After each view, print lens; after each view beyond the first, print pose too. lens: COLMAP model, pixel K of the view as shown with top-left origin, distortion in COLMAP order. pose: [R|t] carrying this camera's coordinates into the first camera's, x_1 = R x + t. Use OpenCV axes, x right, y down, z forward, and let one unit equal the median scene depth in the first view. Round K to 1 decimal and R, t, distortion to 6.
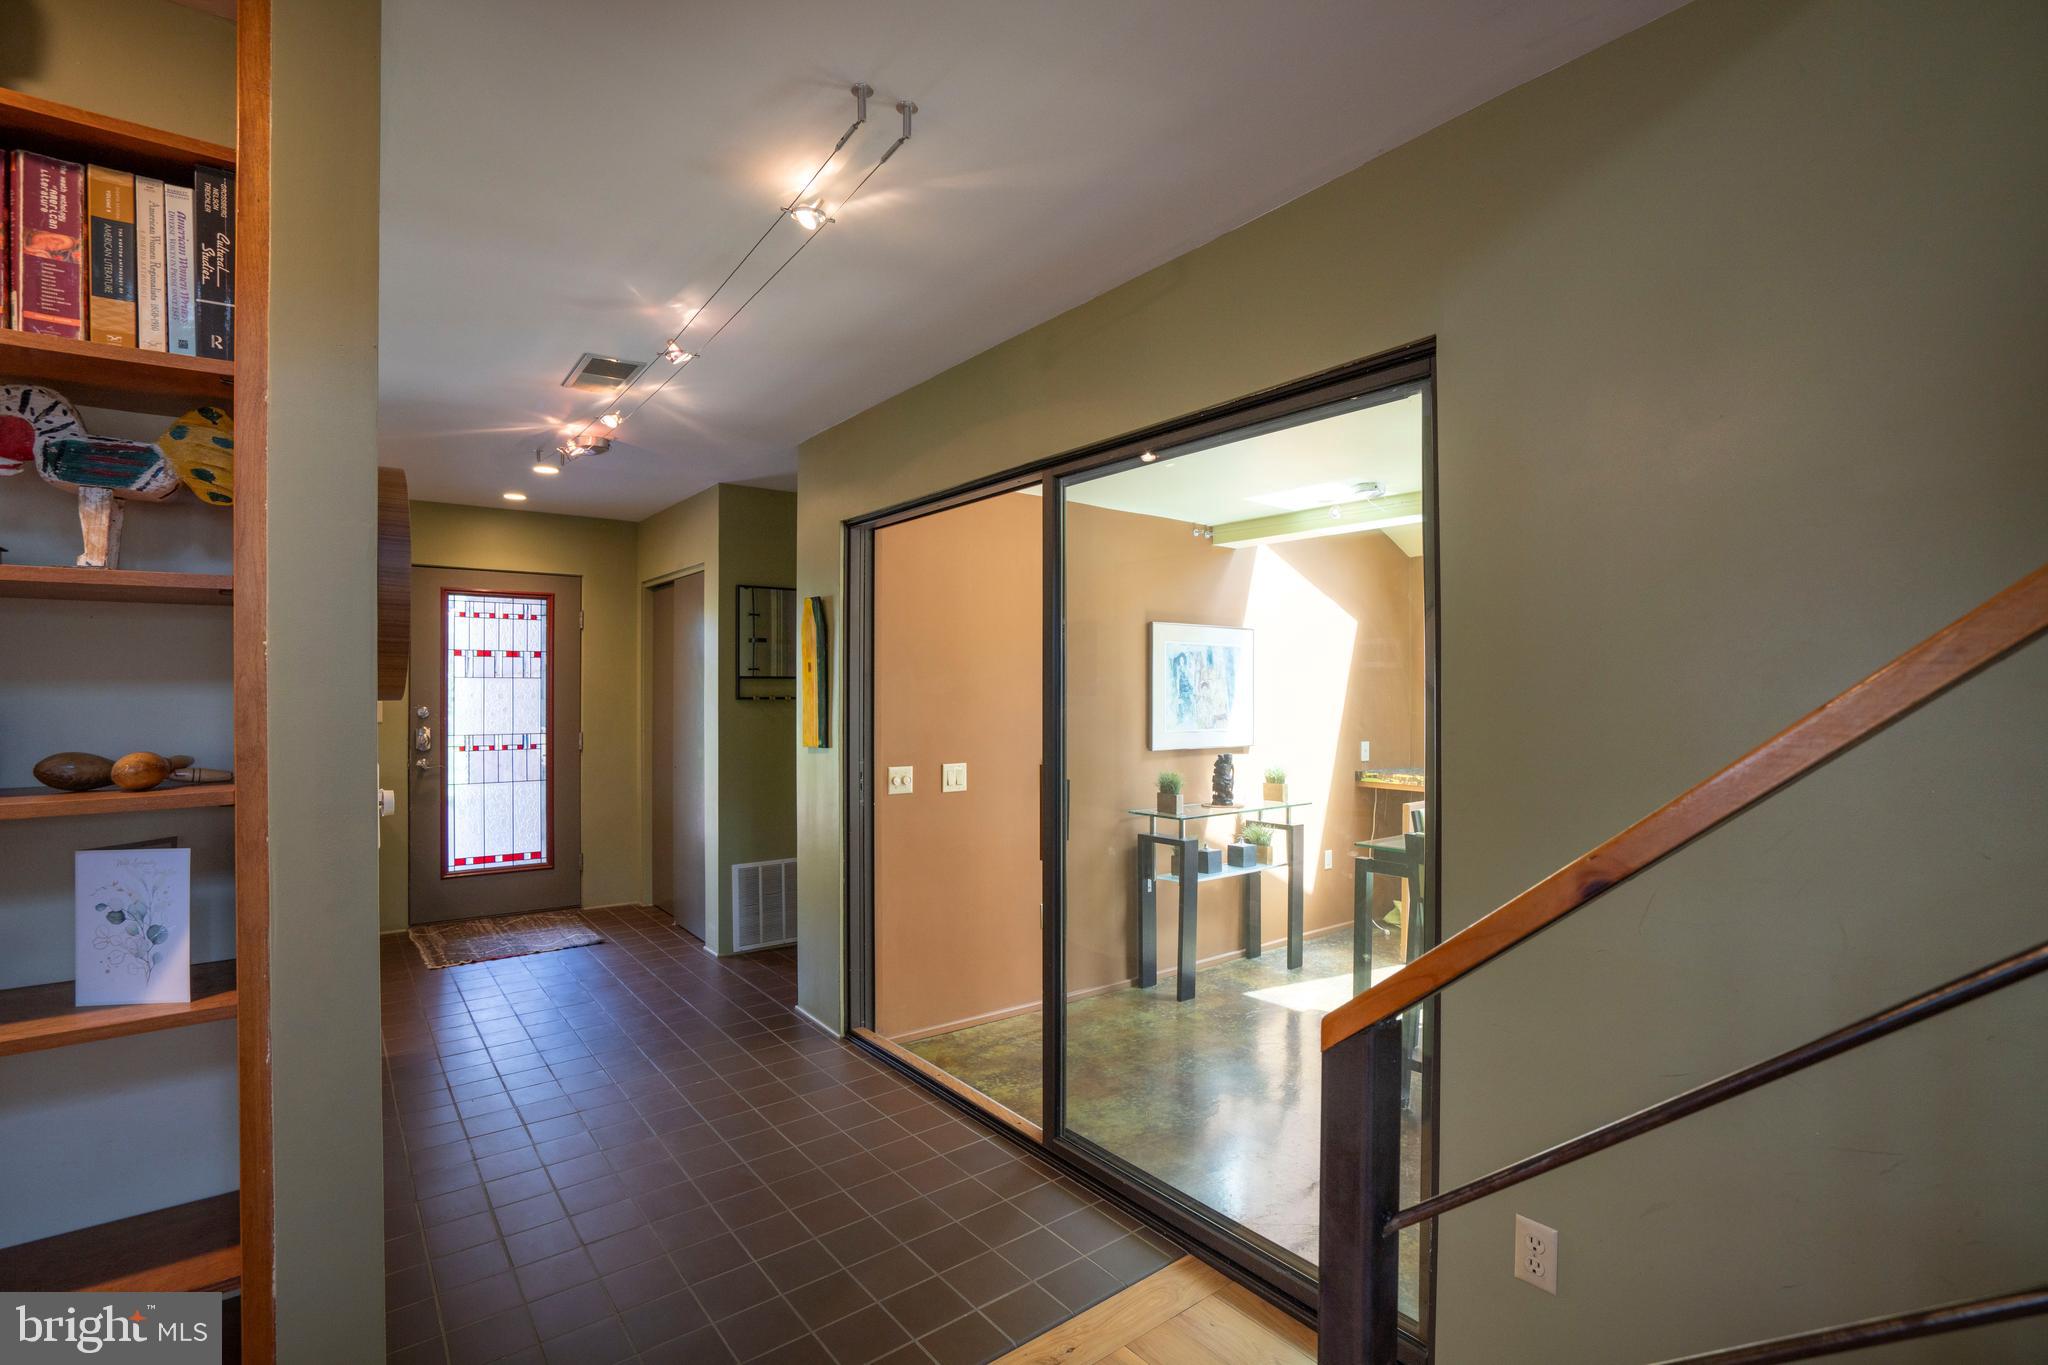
lens RADIAL K [[945.5, 0, 1020.2], [0, 945.5, 693.0], [0, 0, 1]] dist [-0.055223, 0.018896]
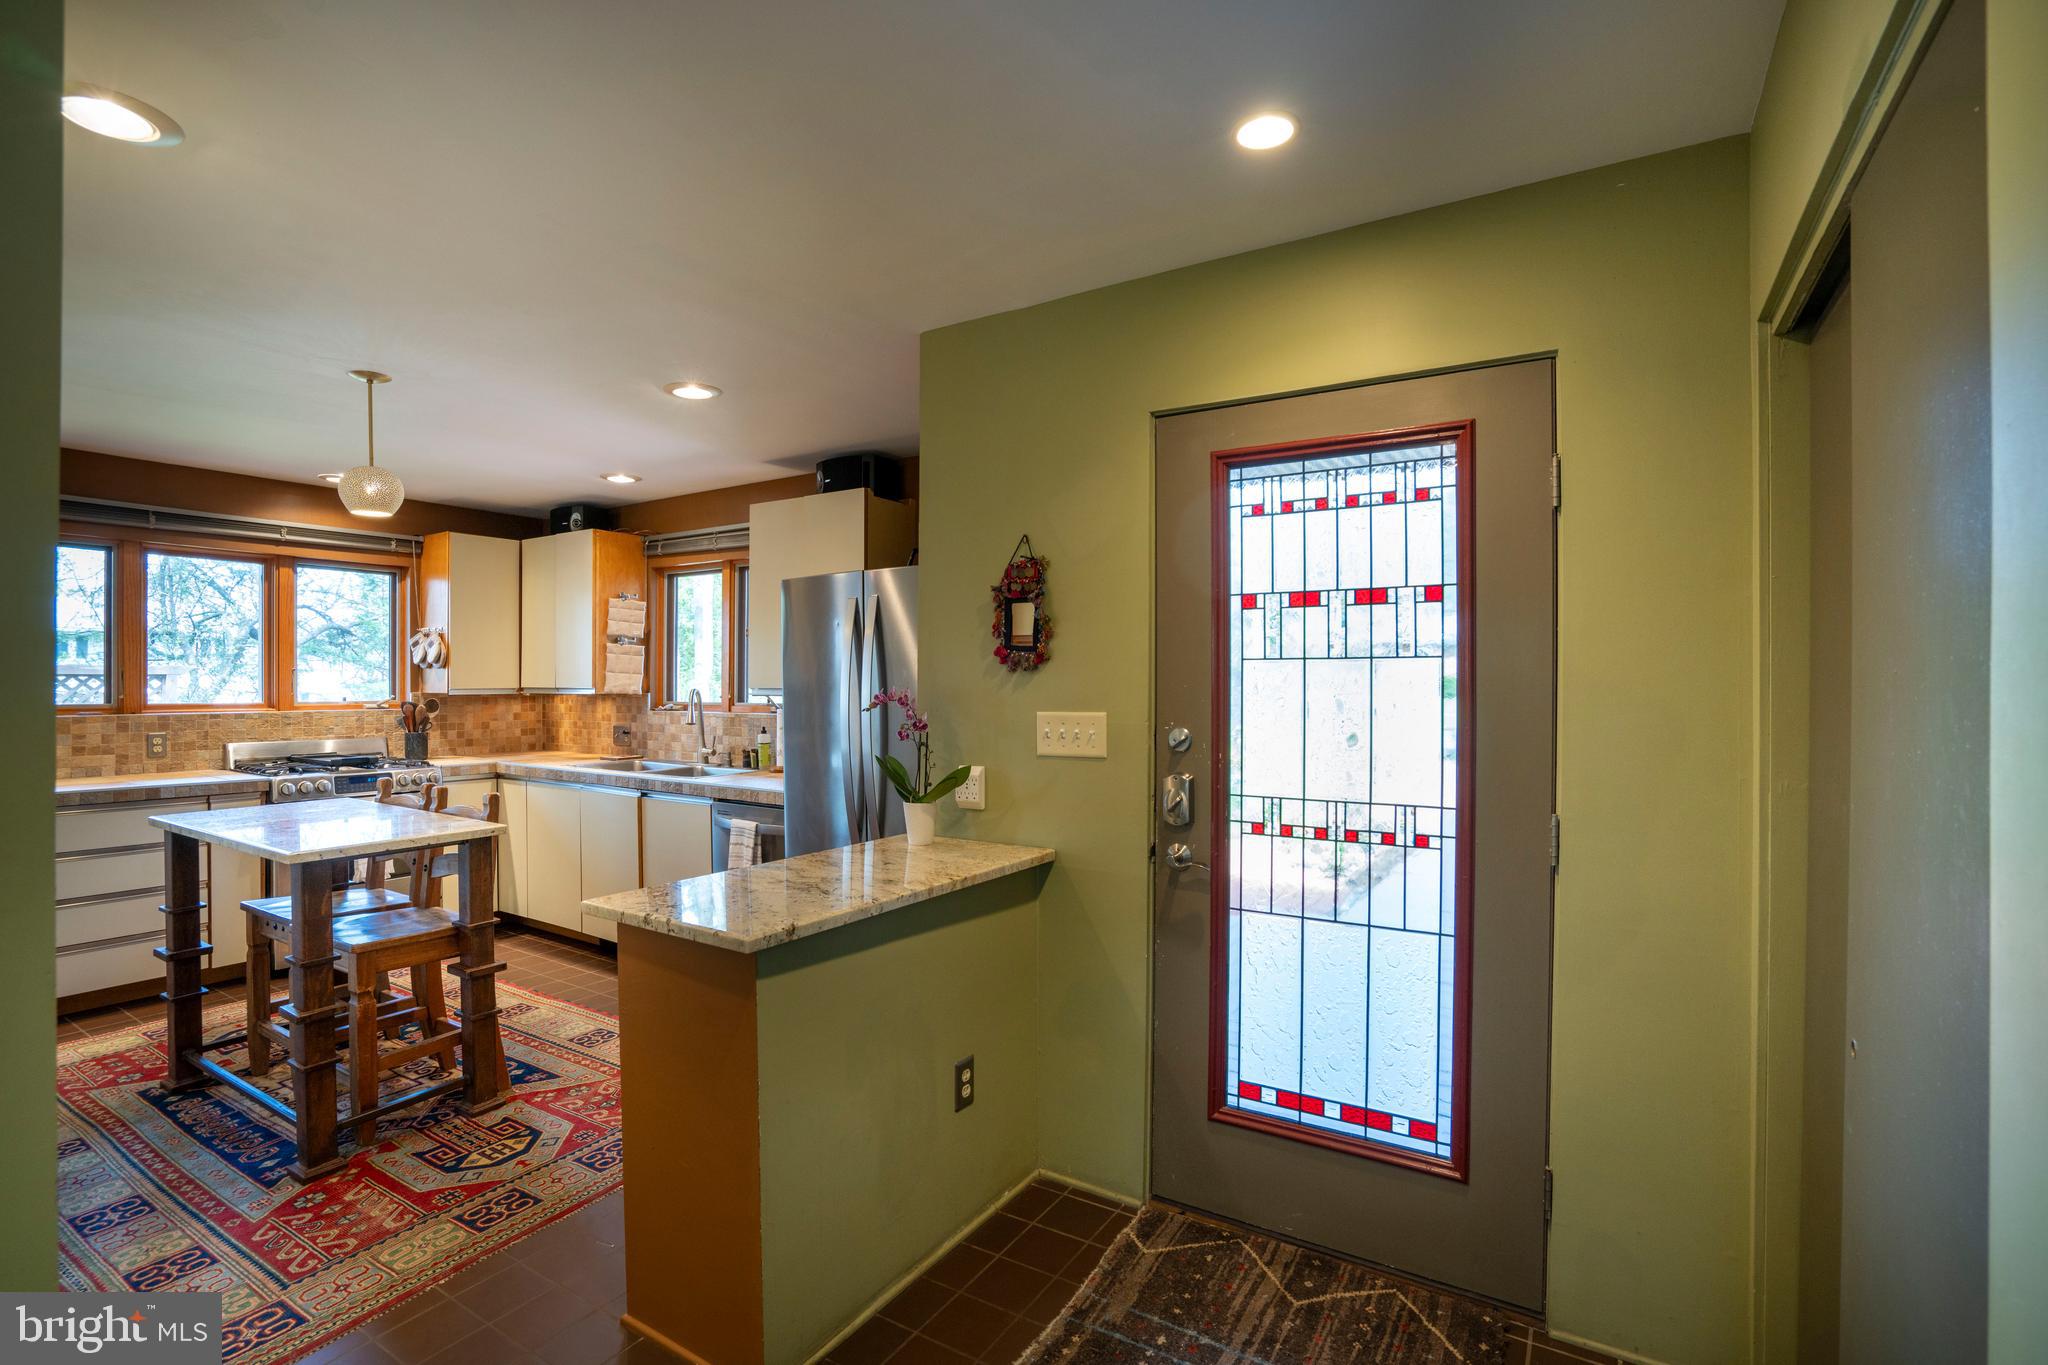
lens RADIAL K [[945.5, 0, 1024.2], [0, 945.5, 691.0], [0, 0, 1]] dist [-0.055223, 0.018896]
pose [[0.354309, 0.004505, -0.935118, -0.235675], [-0.004899, 0.999984, 0.002962, -0.003192], [0.935116, 0.003532, 0.354325, 0.740812]]
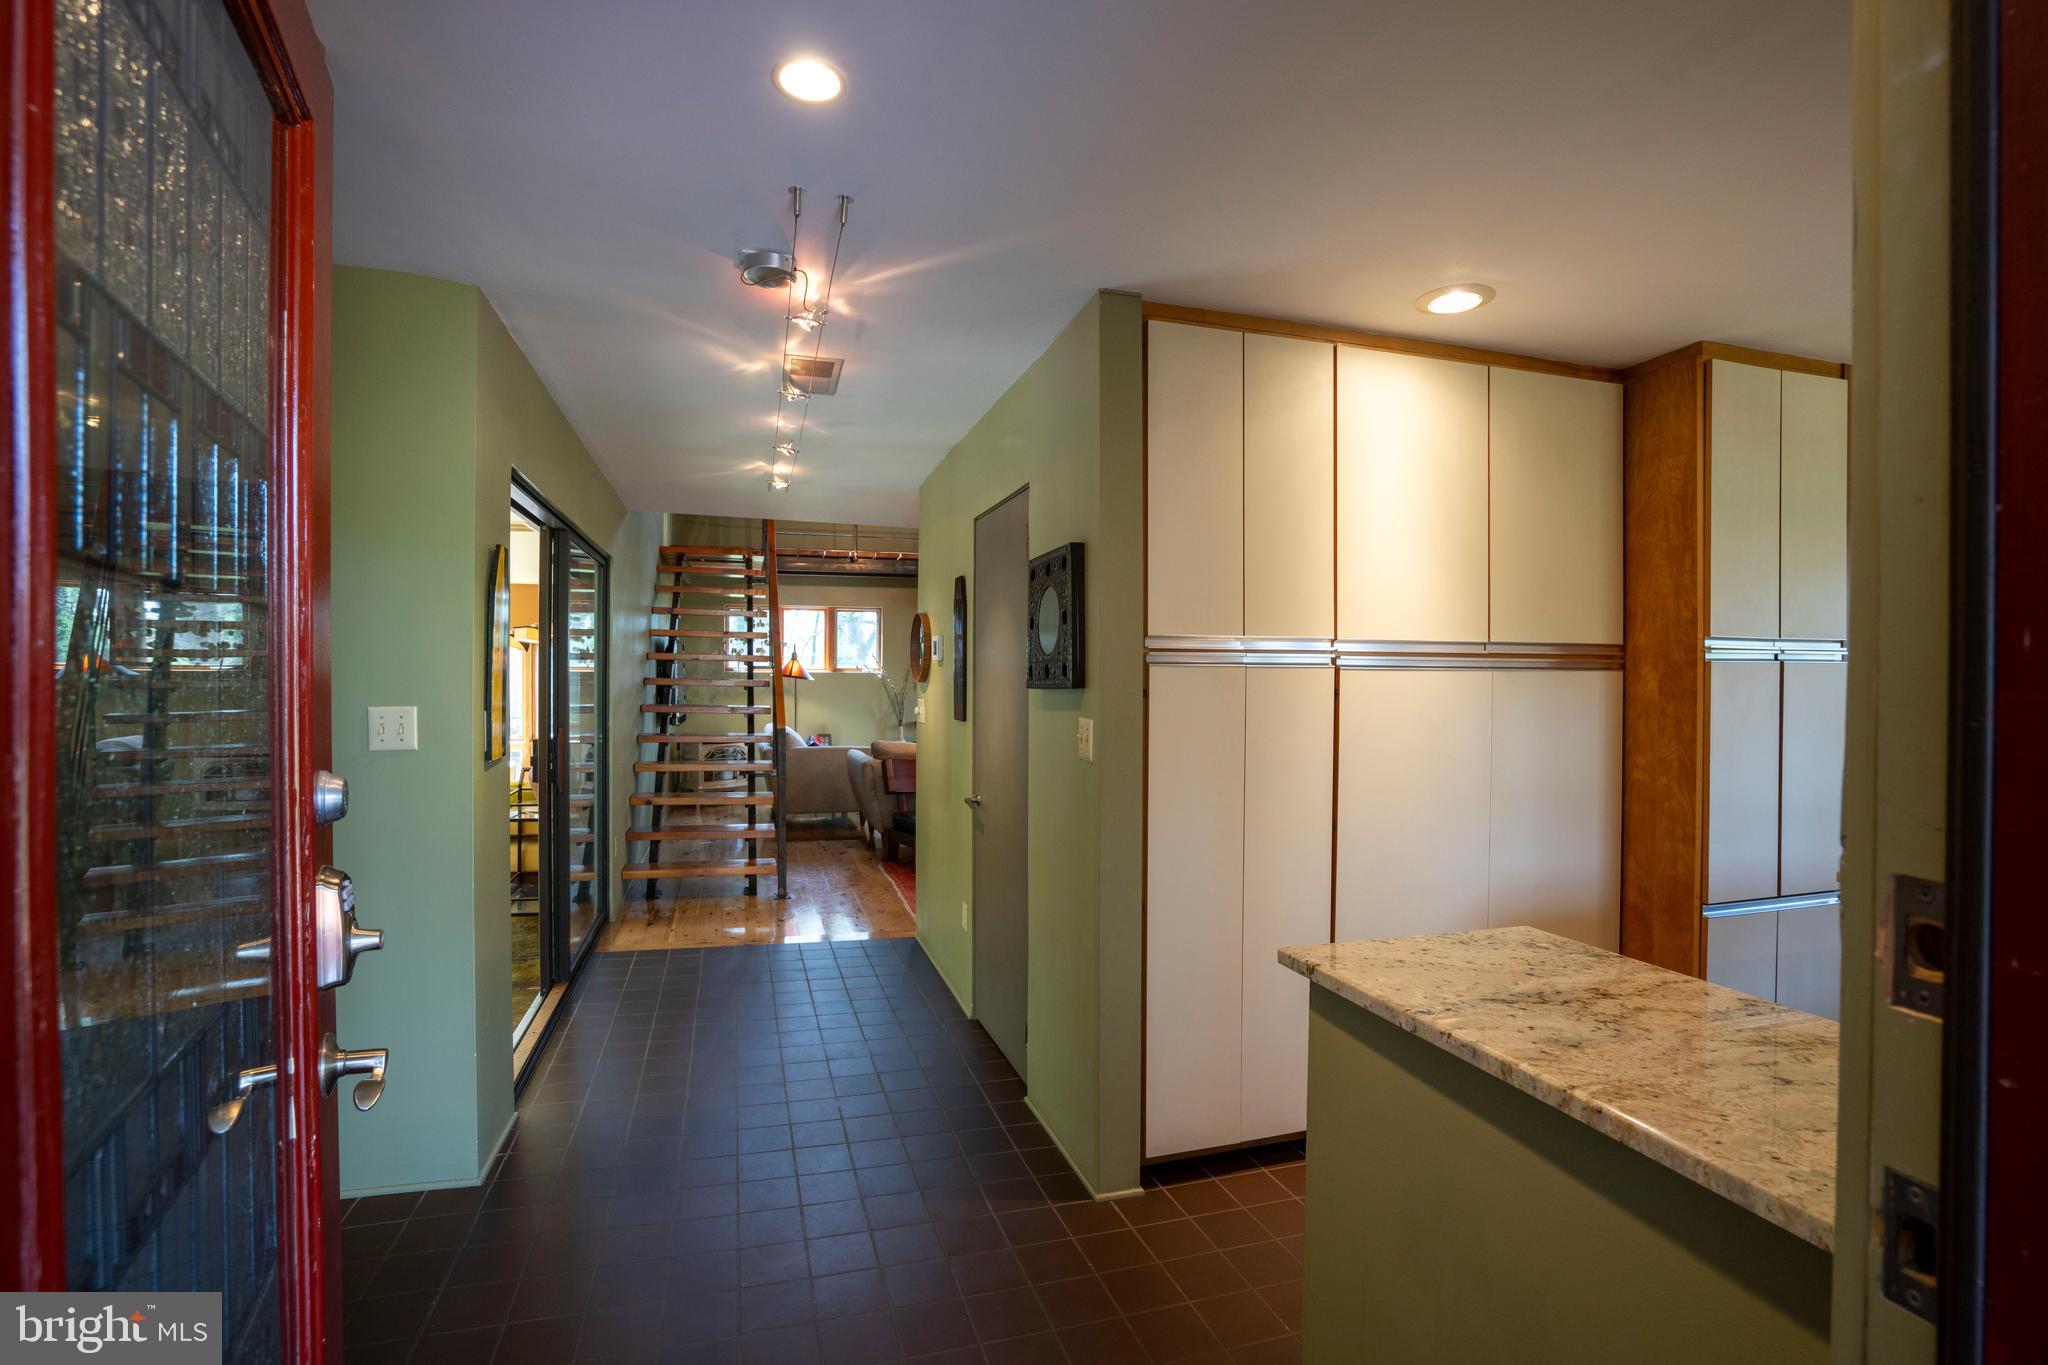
lens RADIAL K [[945.5, 0, 1027.3], [0, 945.5, 682.2], [0, 0, 1]] dist [-0.055223, 0.018896]
pose [[-0.939128, -0.007275, 0.343491, -0.578926], [-0.004323, 0.999947, 0.009360, -0.006218], [-0.343541, 0.007305, -0.939109, 1.066669]]
